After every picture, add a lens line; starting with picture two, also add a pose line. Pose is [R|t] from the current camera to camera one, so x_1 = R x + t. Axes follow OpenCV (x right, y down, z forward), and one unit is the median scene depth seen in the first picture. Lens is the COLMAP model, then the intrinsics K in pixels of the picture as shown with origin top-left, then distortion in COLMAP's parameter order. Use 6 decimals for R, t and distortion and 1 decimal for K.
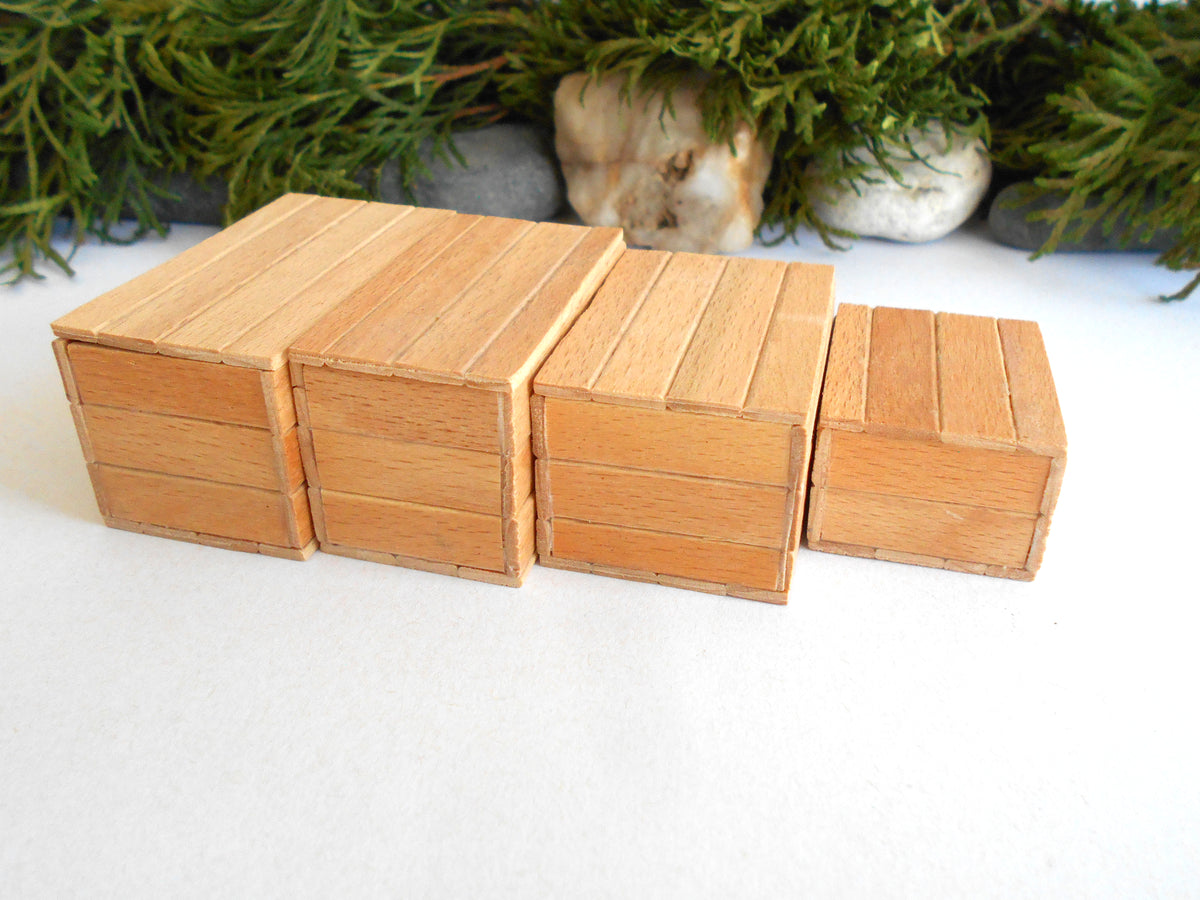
lens RADIAL K [[1048.2, 0, 600.7], [0, 1048.2, 451.1], [0, 0, 1]] dist [-0.002748, -0.003718]
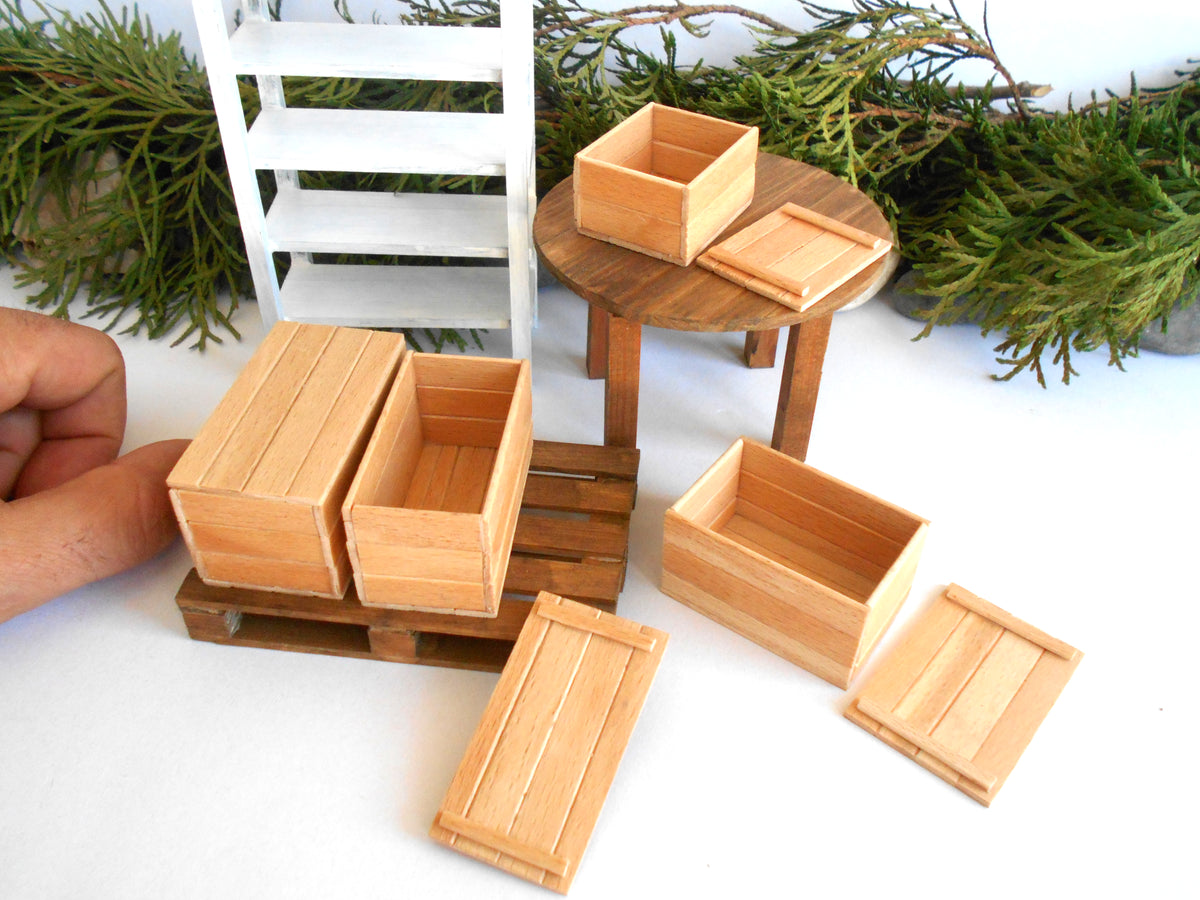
lens RADIAL K [[1066.7, 0, 600.4], [0, 1066.7, 447.9], [0, 0, 1]] dist [-0.005450, 0.005324]
pose [[0.999267, 0.032465, -0.020291, 0.028179], [-0.028425, 0.984185, 0.174848, -0.270457], [0.025646, -0.174143, 0.984386, -0.422534]]
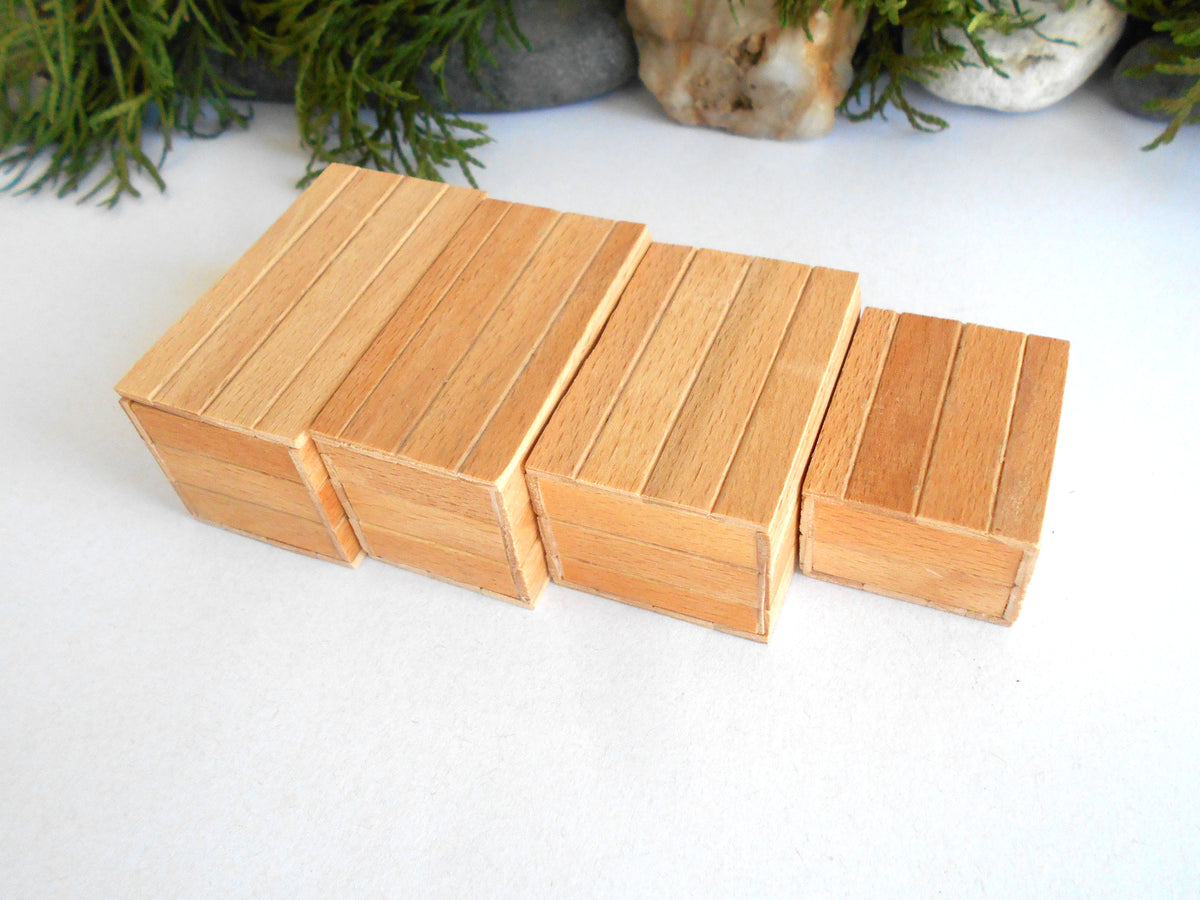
lens RADIAL K [[1049.1, 0, 602.9], [0, 1049.1, 449.1], [0, 0, 1]] dist [-0.005782, 0.004826]
pose [[0.986238, 0.027807, -0.162978, 0.103754], [0.025776, 0.947840, 0.317703, -0.230488], [0.163311, -0.317532, 0.934079, 0.004570]]
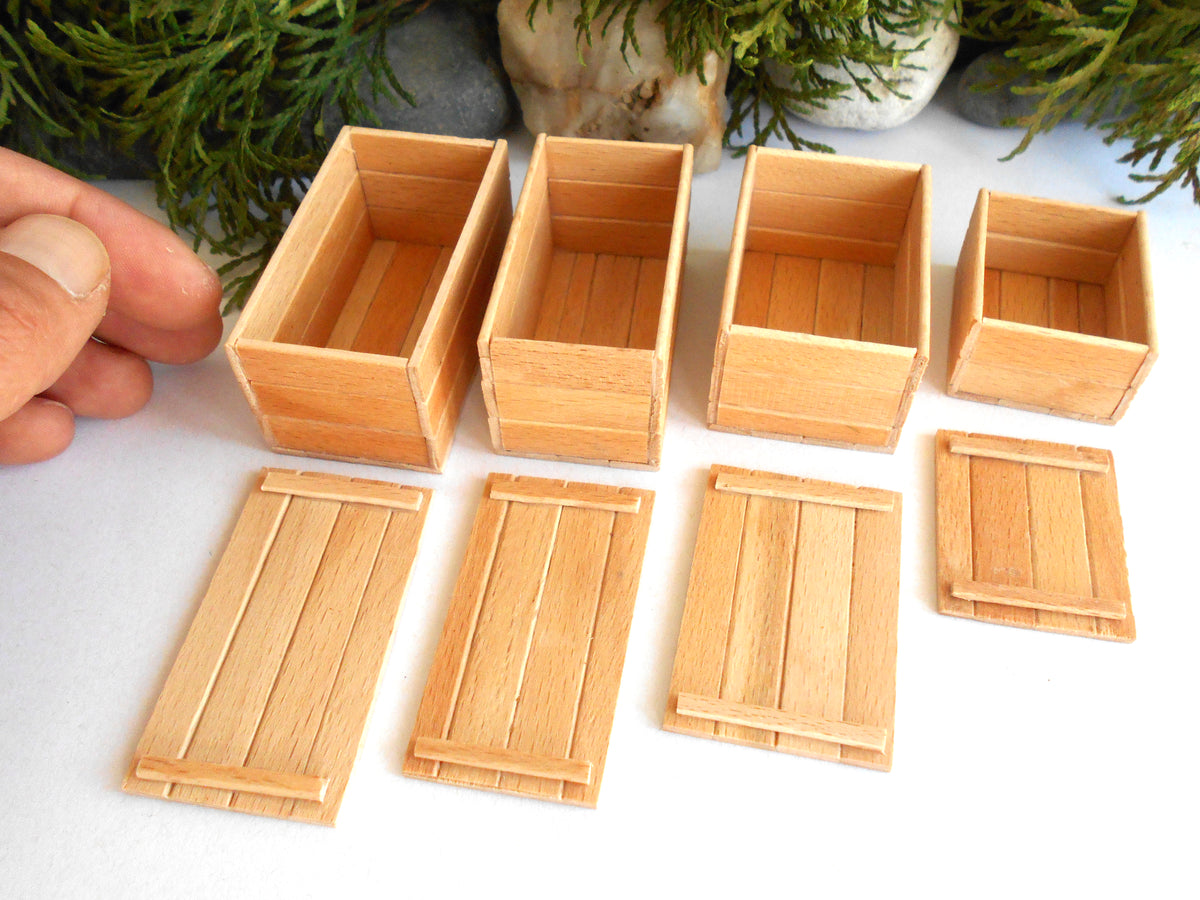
lens RADIAL K [[1051.5, 0, 600.4], [0, 1051.5, 444.7], [0, 0, 1]] dist [-0.000229, -0.007434]
pose [[0.989566, -0.125366, 0.071004, -0.069171], [0.091416, 0.927247, 0.363121, -0.320577], [-0.111361, -0.352841, 0.929033, 0.018323]]
